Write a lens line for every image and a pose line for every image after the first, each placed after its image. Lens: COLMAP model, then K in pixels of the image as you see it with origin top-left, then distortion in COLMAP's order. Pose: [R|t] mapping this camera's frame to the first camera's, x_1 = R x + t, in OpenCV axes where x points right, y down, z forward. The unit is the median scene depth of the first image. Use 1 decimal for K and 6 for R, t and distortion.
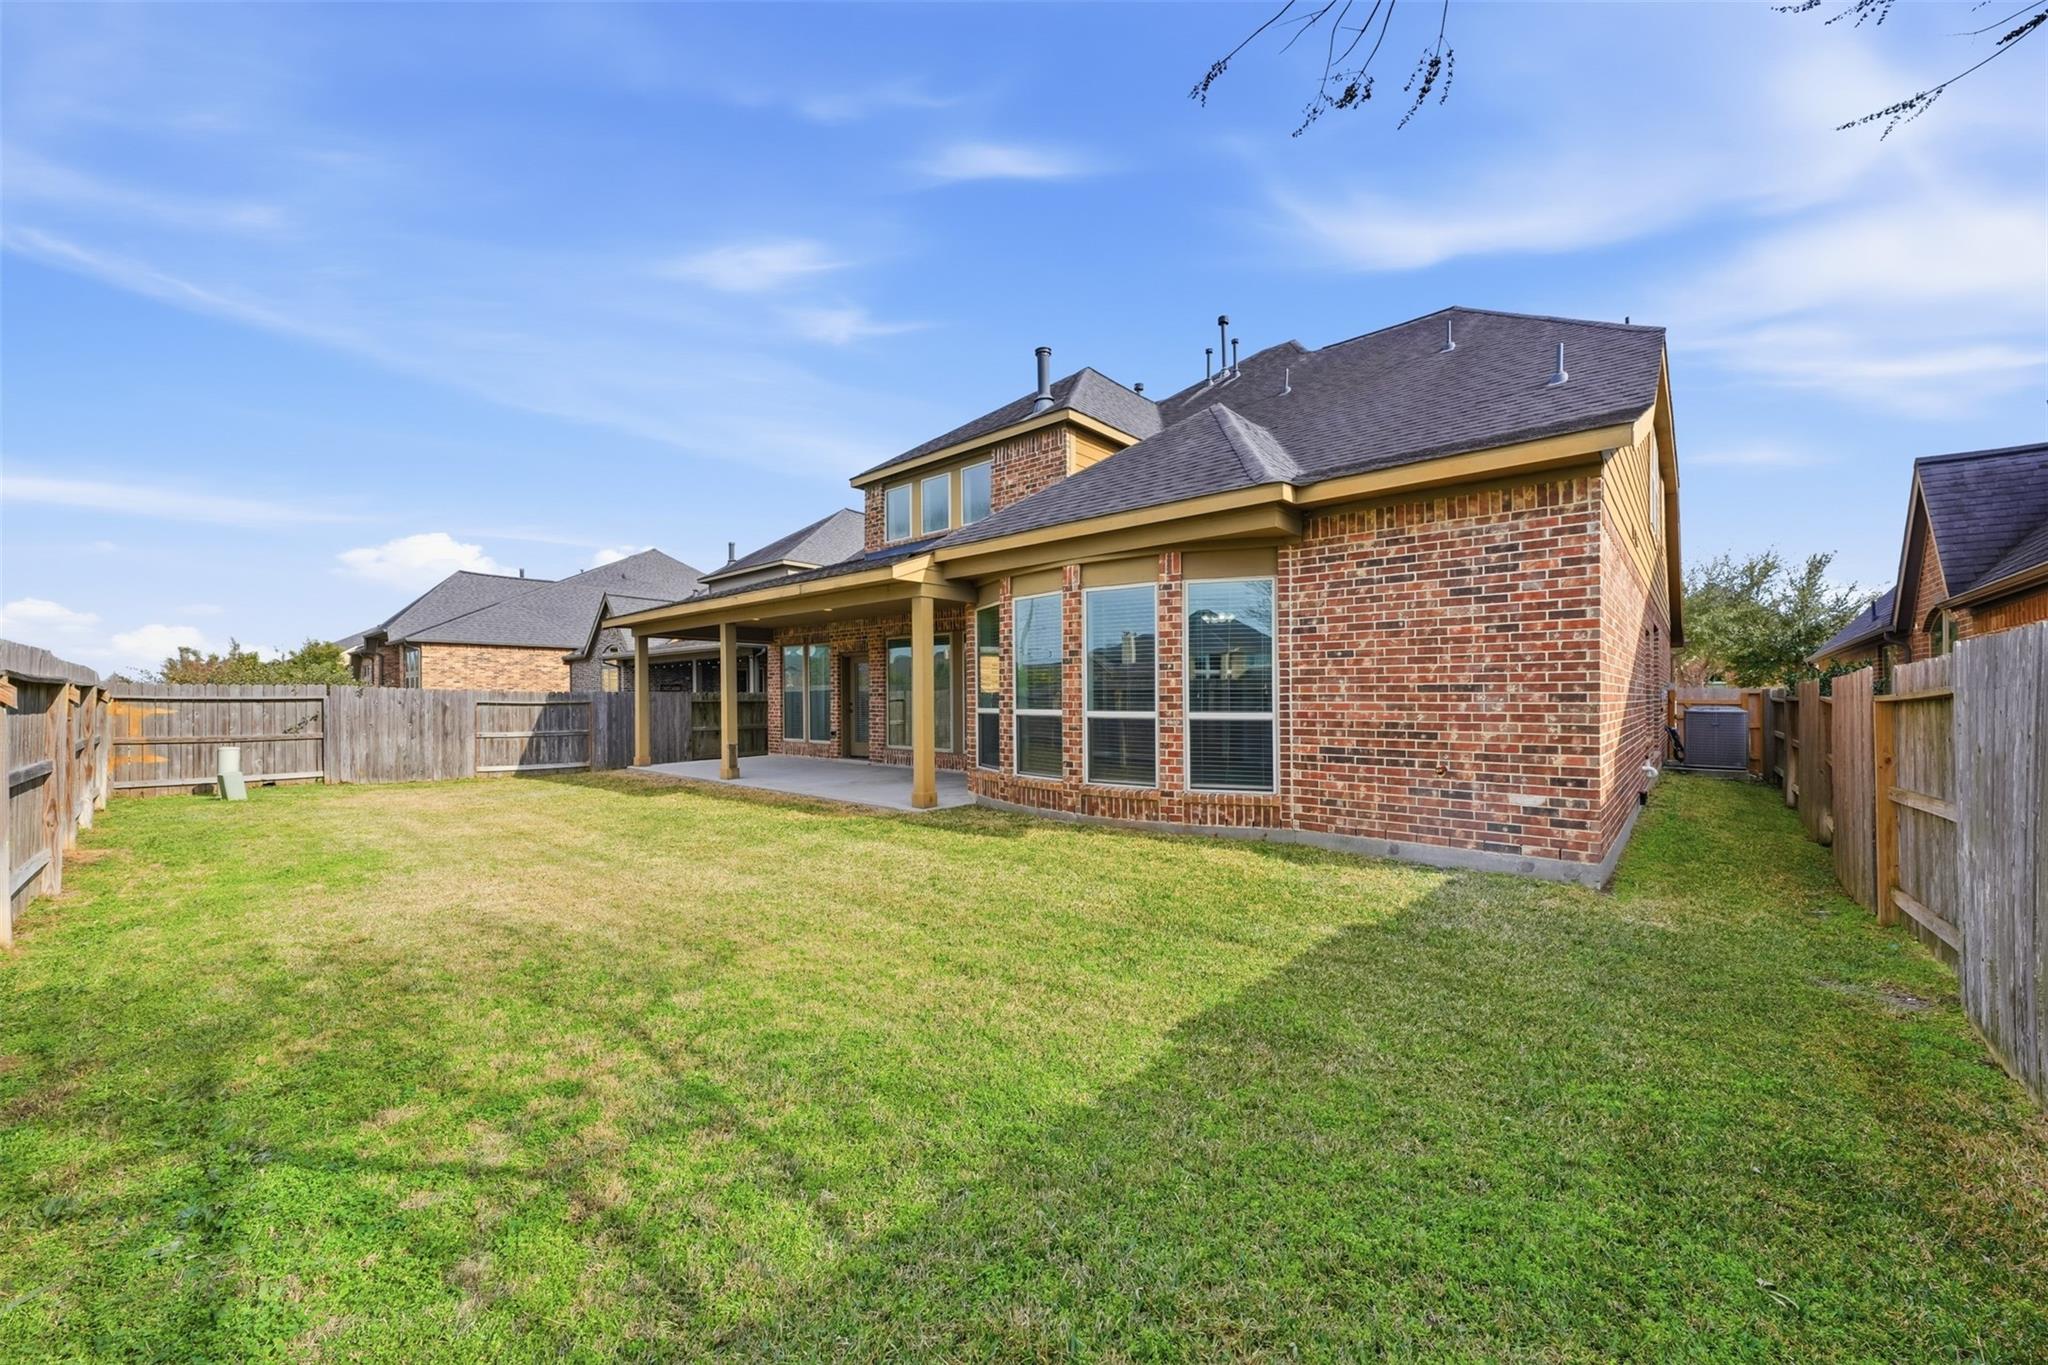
lens RADIAL K [[708.1, 0, 959.2], [0, 708.1, 706.5], [0, 0, 1]] dist [-0.001966, -0.000097]
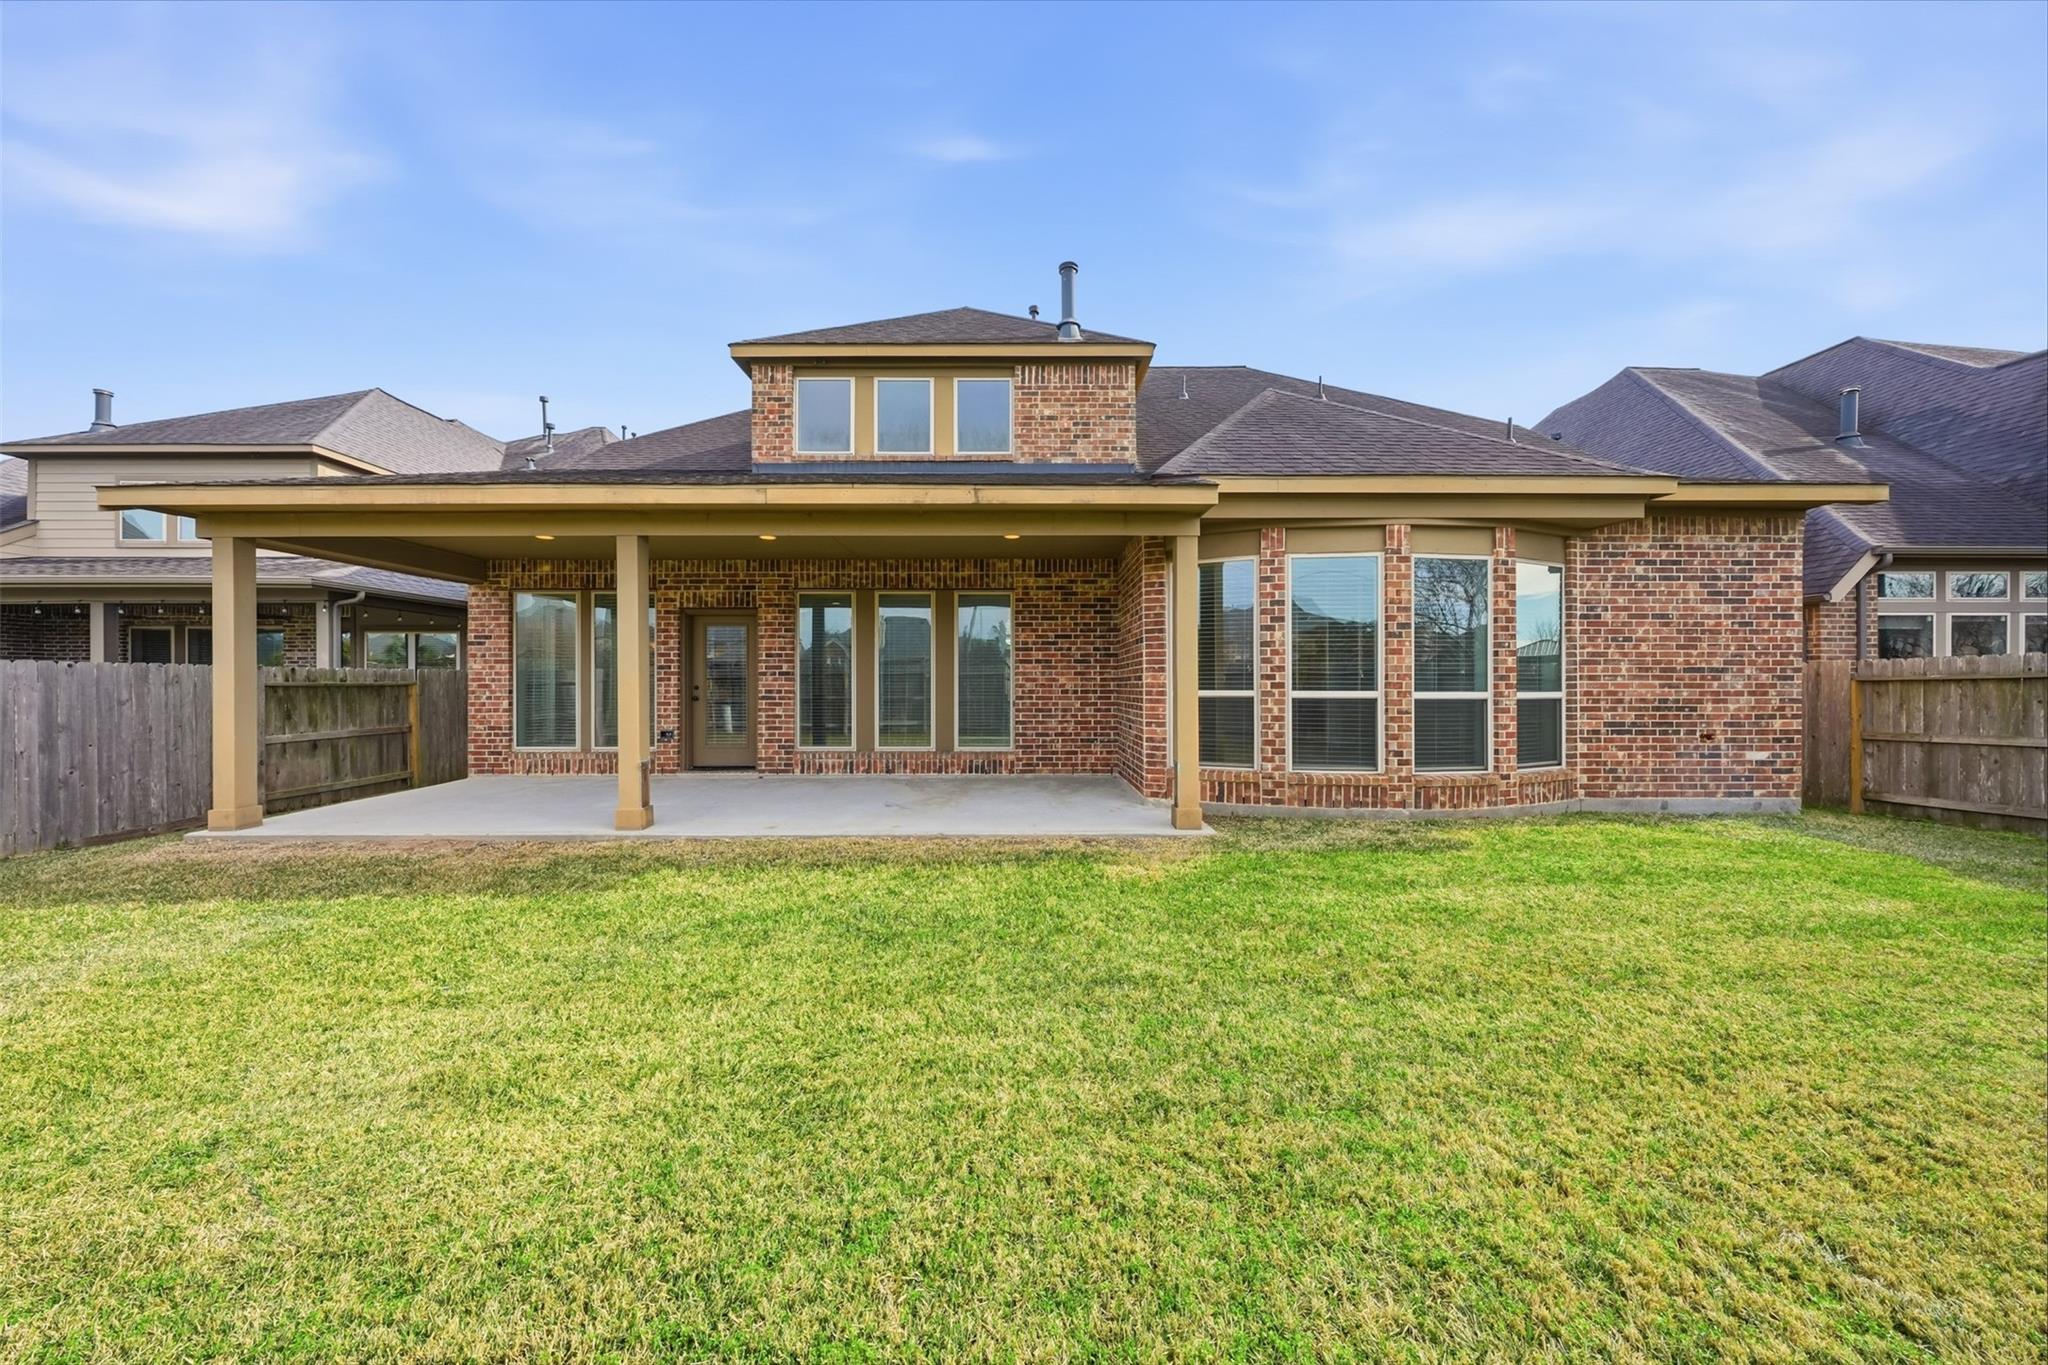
lens RADIAL K [[703.7, 0, 1004.2], [0, 703.7, 680.0], [0, 0, 1]] dist [-0.002690, -0.000182]
pose [[0.740058, 0.001198, 0.672542, -0.794373], [0.007145, 0.999928, -0.009644, -0.004081], [-0.672505, 0.011942, 0.739996, 0.693969]]
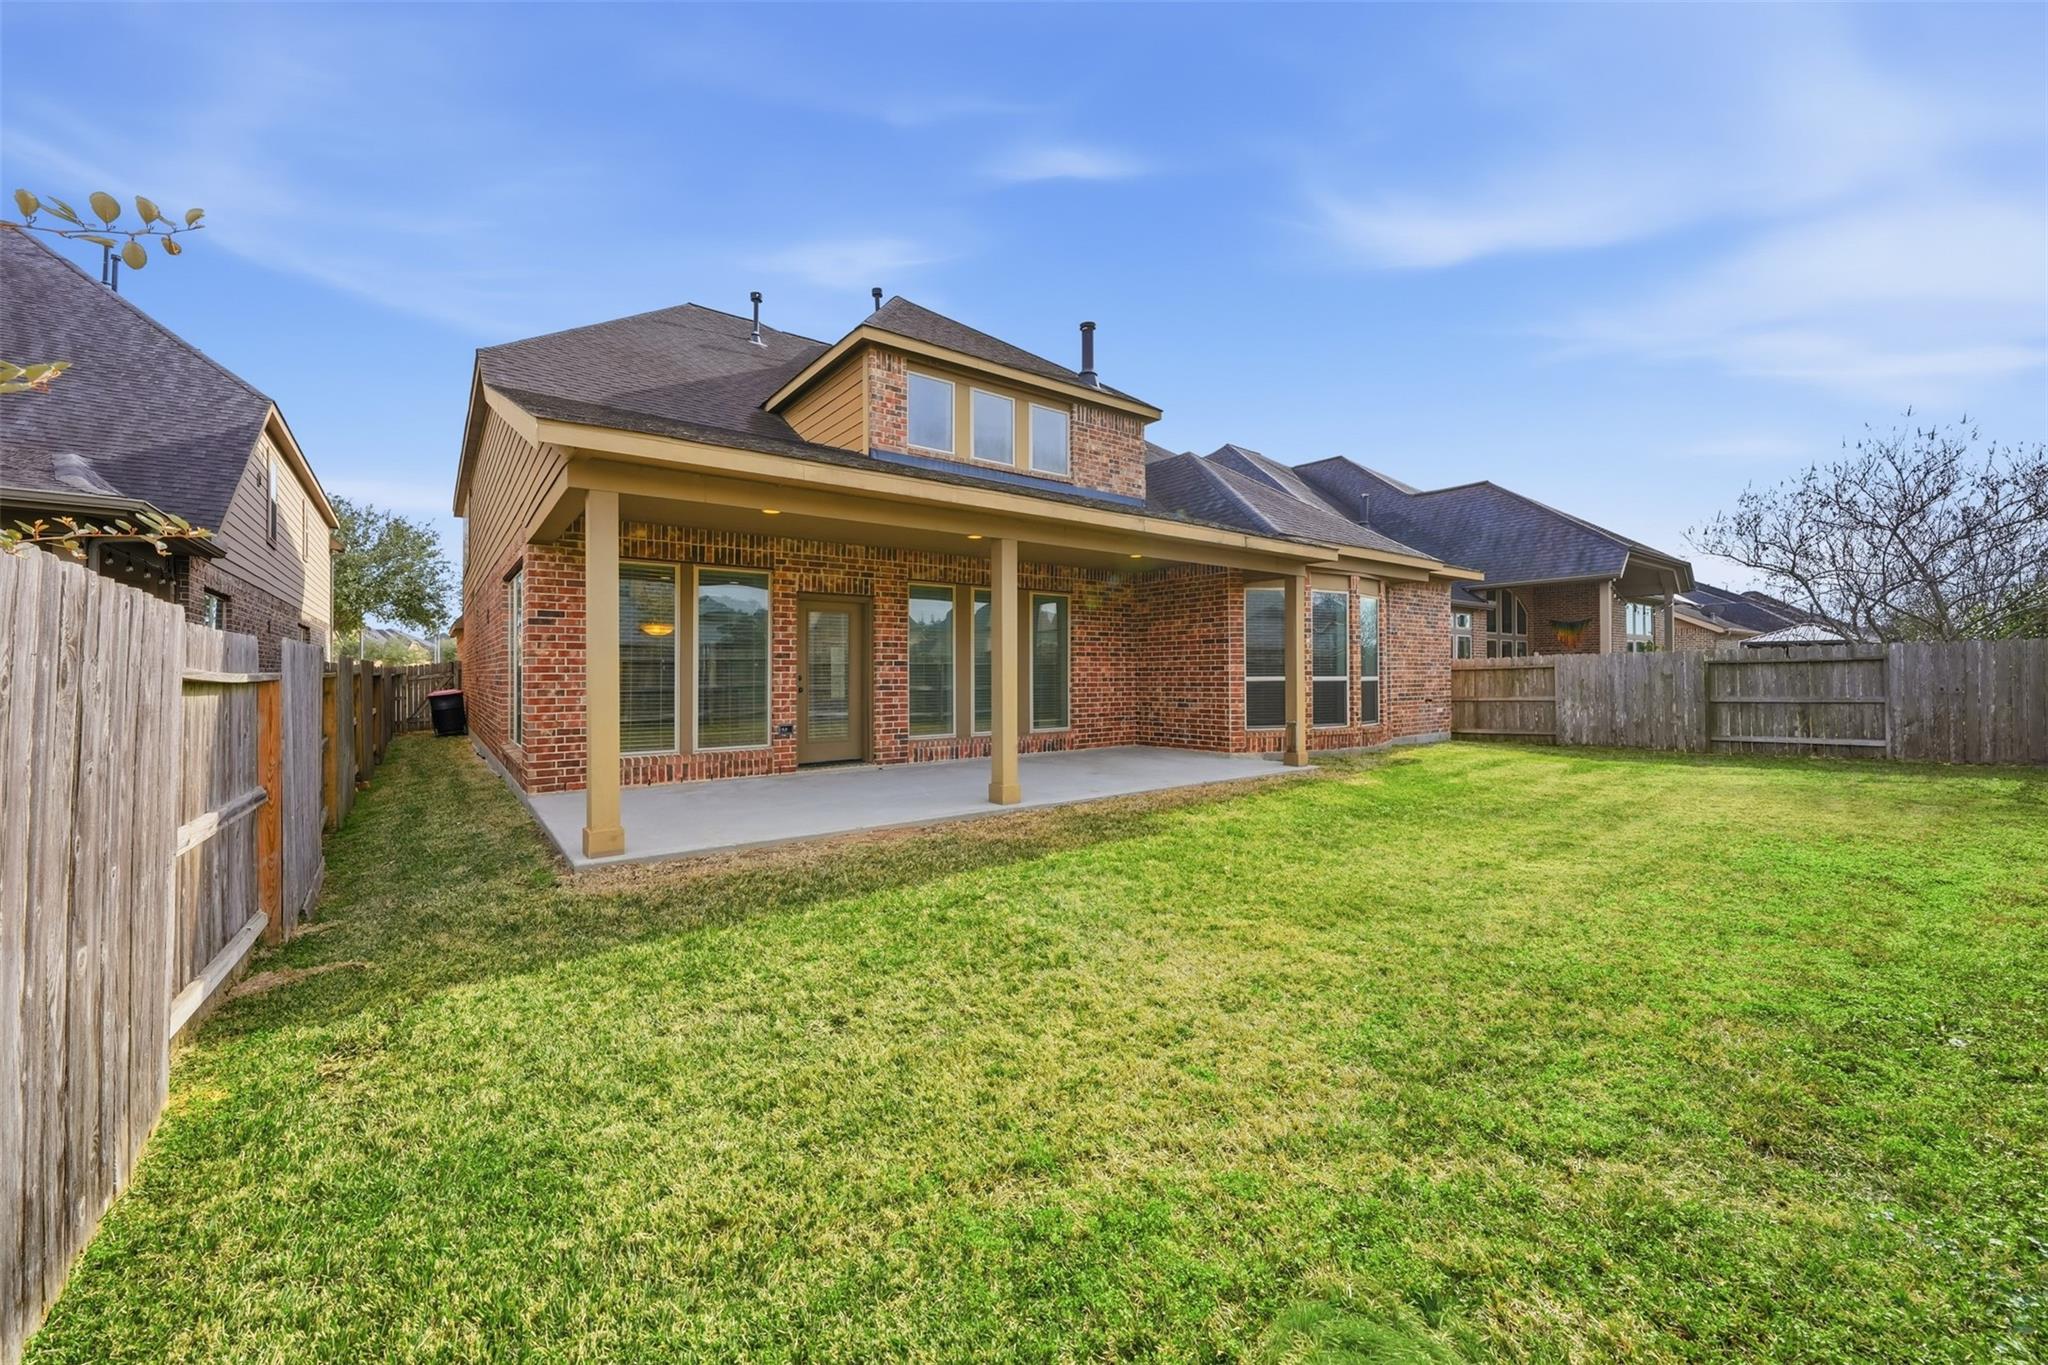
lens RADIAL K [[799.5, 0, 1020.3], [0, 799.5, 664.5], [0, 0, 1]] dist [-0.001913, 0.000741]
pose [[0.176619, 0.007785, 0.984249, -1.646625], [0.011636, 0.999882, -0.009997, -0.011878], [-0.984211, 0.013218, 0.176507, 1.455707]]
